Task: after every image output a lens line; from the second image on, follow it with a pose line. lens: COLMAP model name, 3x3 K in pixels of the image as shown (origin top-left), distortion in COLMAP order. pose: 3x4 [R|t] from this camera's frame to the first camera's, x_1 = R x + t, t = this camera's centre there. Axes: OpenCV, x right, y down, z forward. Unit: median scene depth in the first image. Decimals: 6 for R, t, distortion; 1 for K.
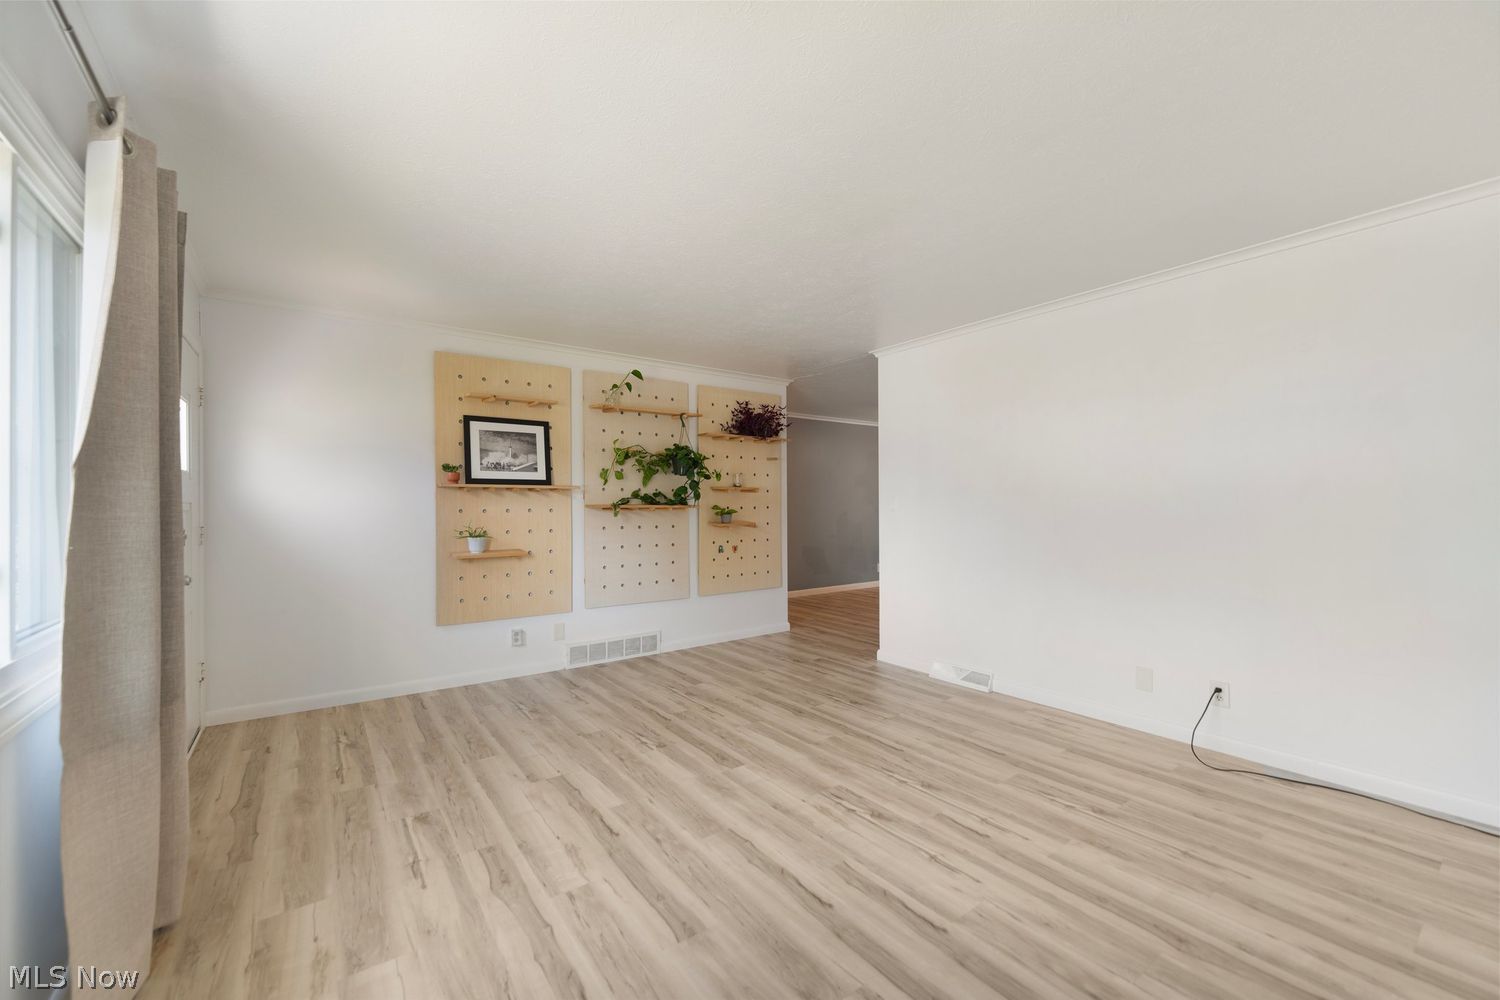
lens RADIAL K [[606.4, 0, 758.2], [0, 606.4, 508.3], [0, 0, 1]] dist [0.002848, -0.000485]
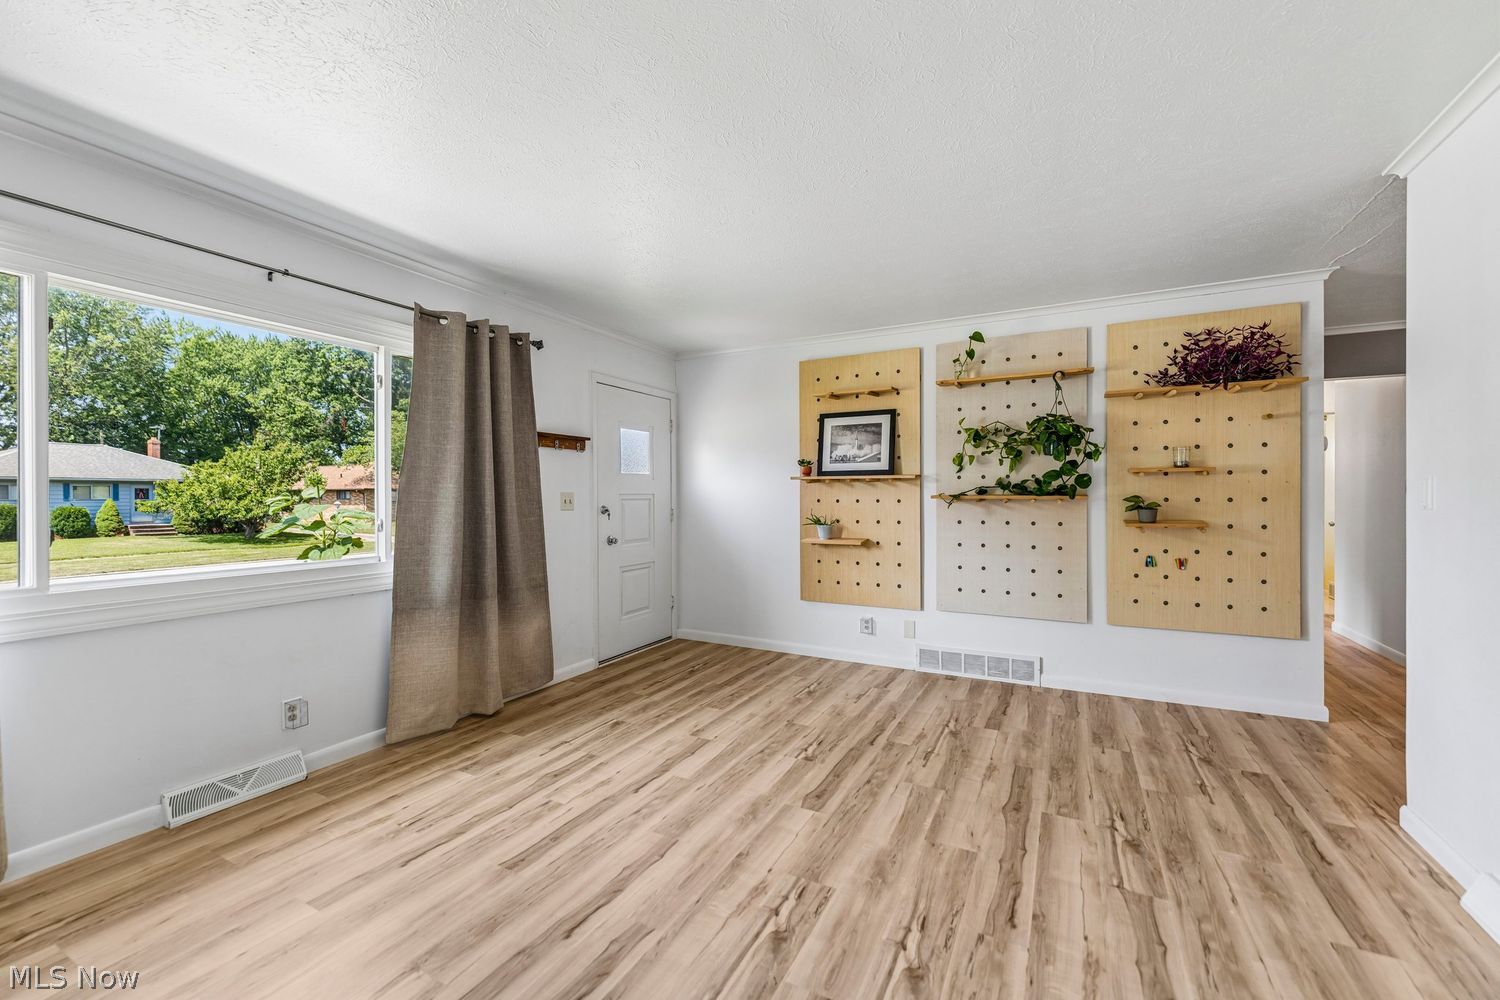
lens RADIAL K [[620.3, 0, 730.1], [0, 620.3, 496.1], [0, 0, 1]] dist [0.004920, 0.000804]
pose [[0.416737, -0.001926, -0.909025, 0.486655], [-0.007736, 0.999954, -0.005666, 0.004047], [0.908994, 0.009393, 0.416703, 0.385075]]
